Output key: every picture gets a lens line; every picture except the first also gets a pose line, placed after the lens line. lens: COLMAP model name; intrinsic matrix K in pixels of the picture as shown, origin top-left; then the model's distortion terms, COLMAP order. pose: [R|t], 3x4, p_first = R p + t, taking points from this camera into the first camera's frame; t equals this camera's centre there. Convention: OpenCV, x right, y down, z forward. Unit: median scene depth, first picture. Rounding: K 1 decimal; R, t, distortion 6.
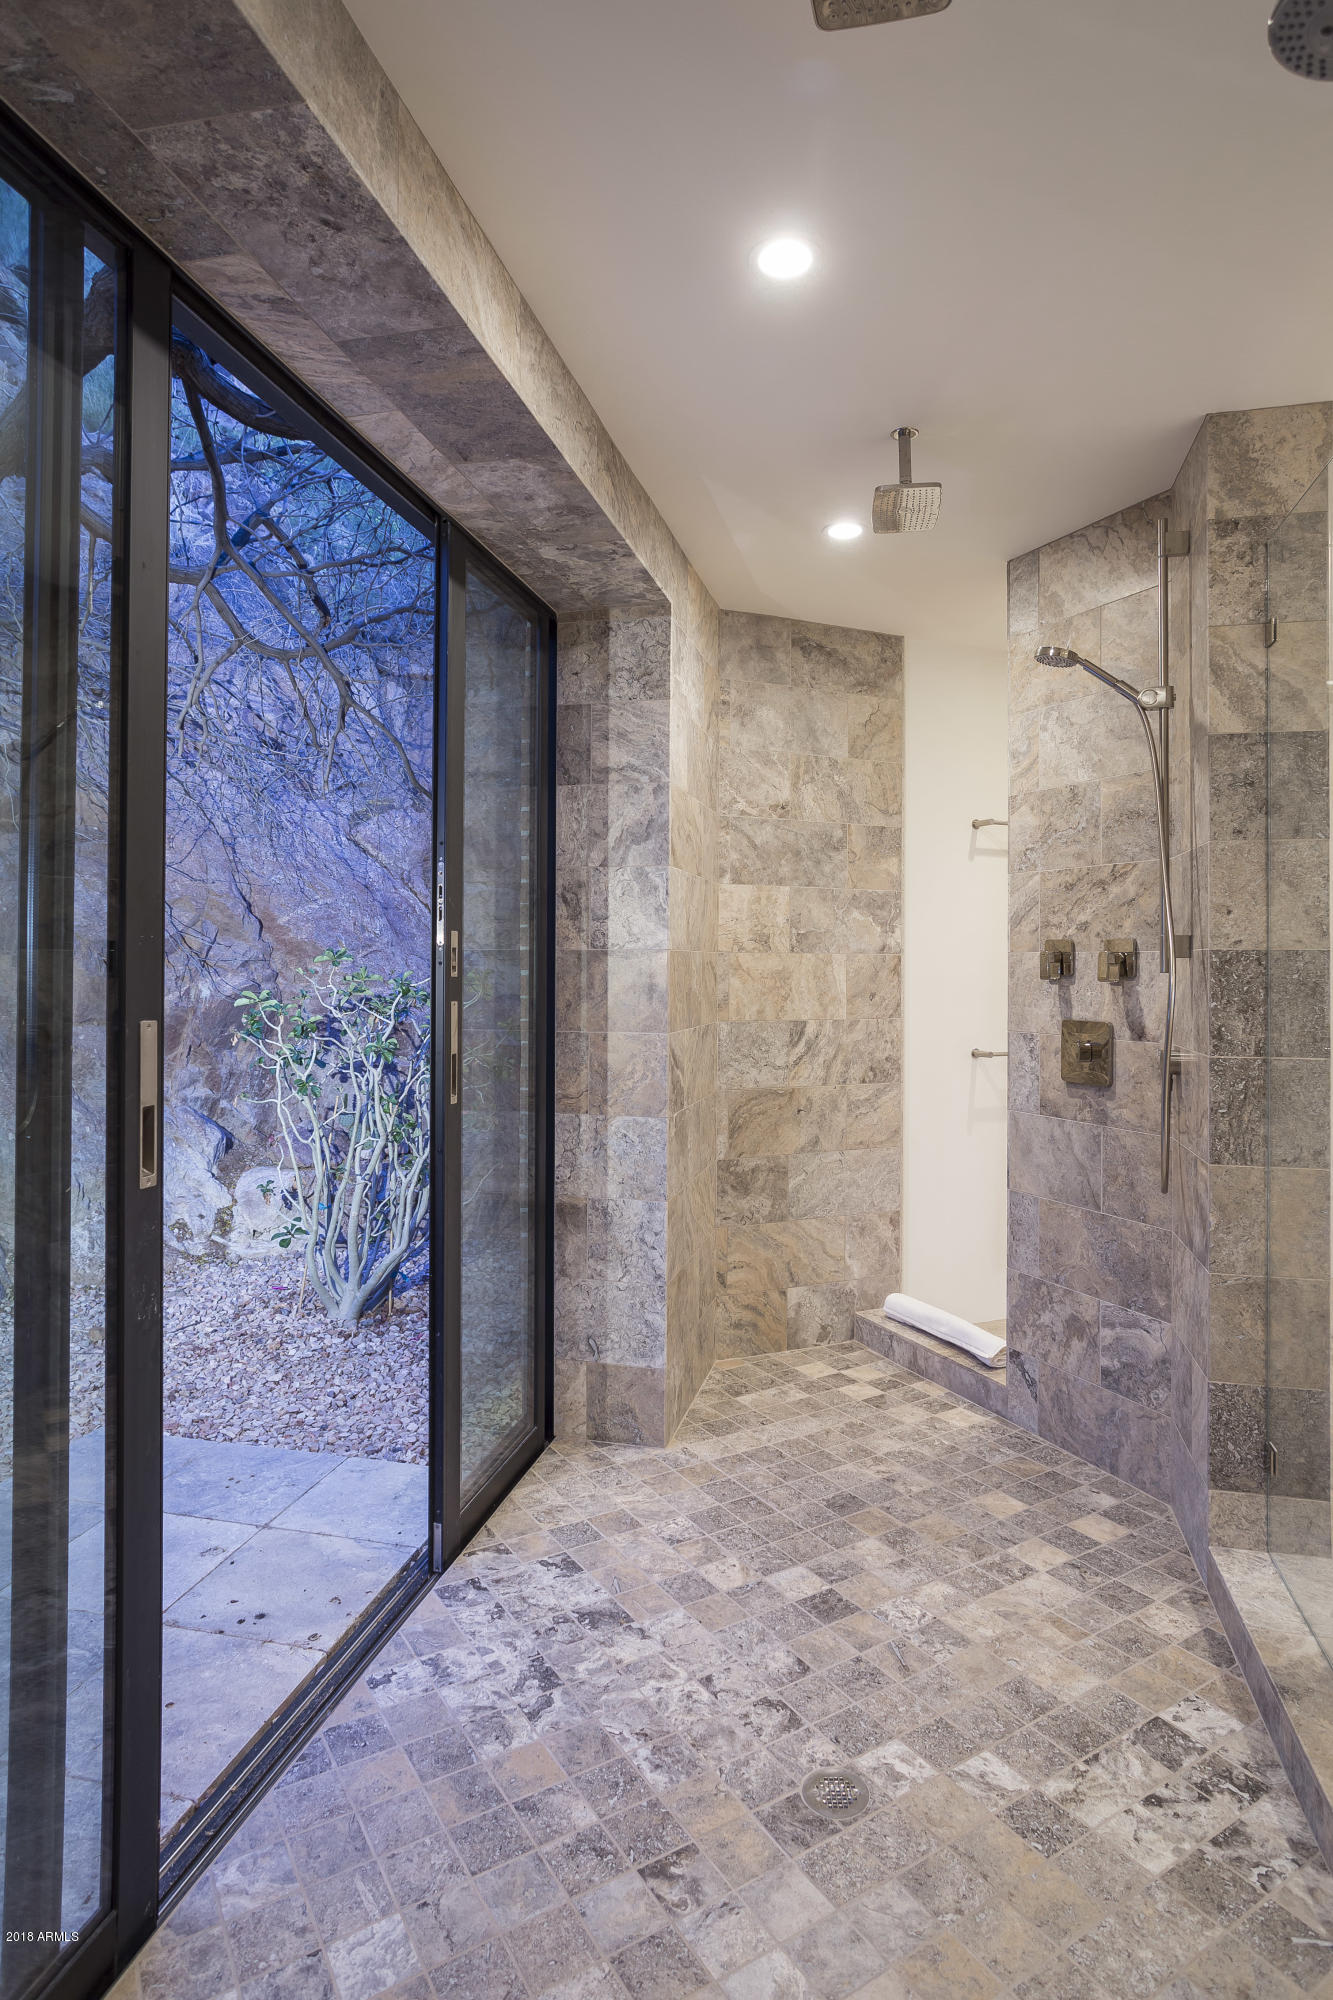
lens RADIAL K [[1130.2, 0, 666.9], [0, 1130.2, 987.0], [0, 0, 1]] dist [0.001801, 0.001918]
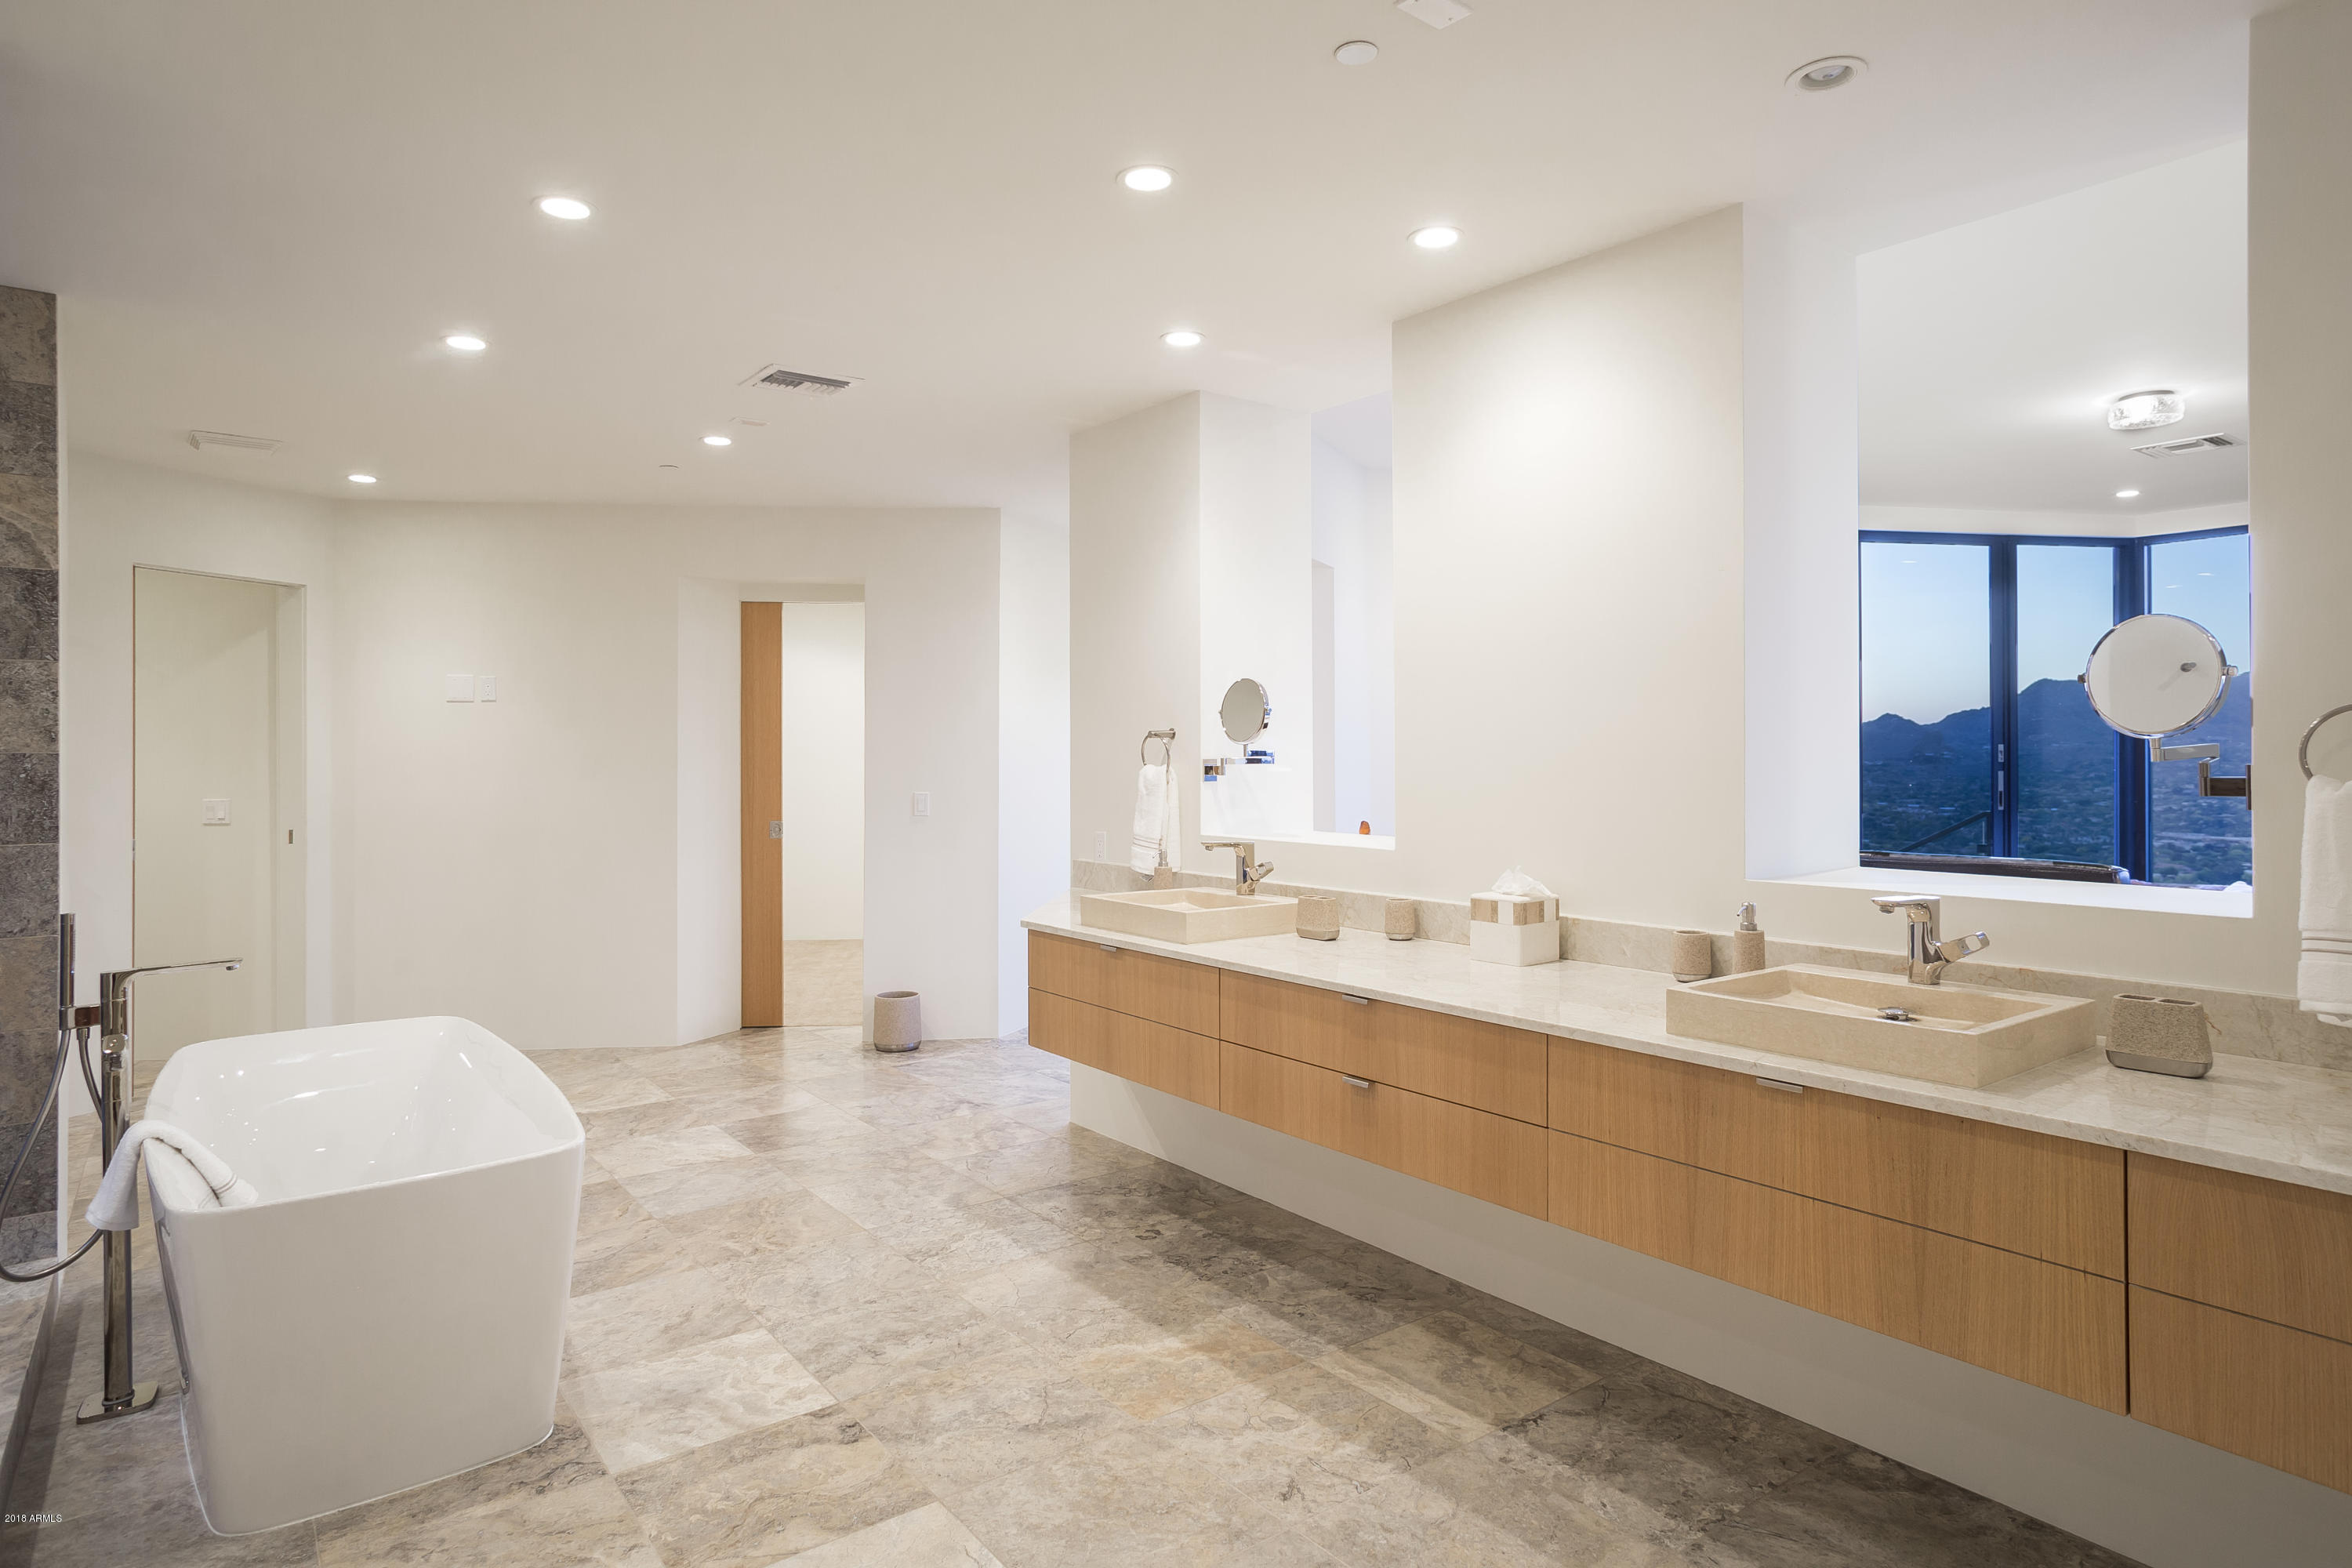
lens RADIAL K [[1329.1, 0, 1178.0], [0, 1329.1, 786.5], [0, 0, 1]] dist [0.001801, 0.001918]
pose [[0.641968, -0.014621, 0.766592, 0.262152], [0.007384, 0.999890, 0.012887, -0.007403], [-0.766696, -0.002612, 0.642005, -0.816247]]
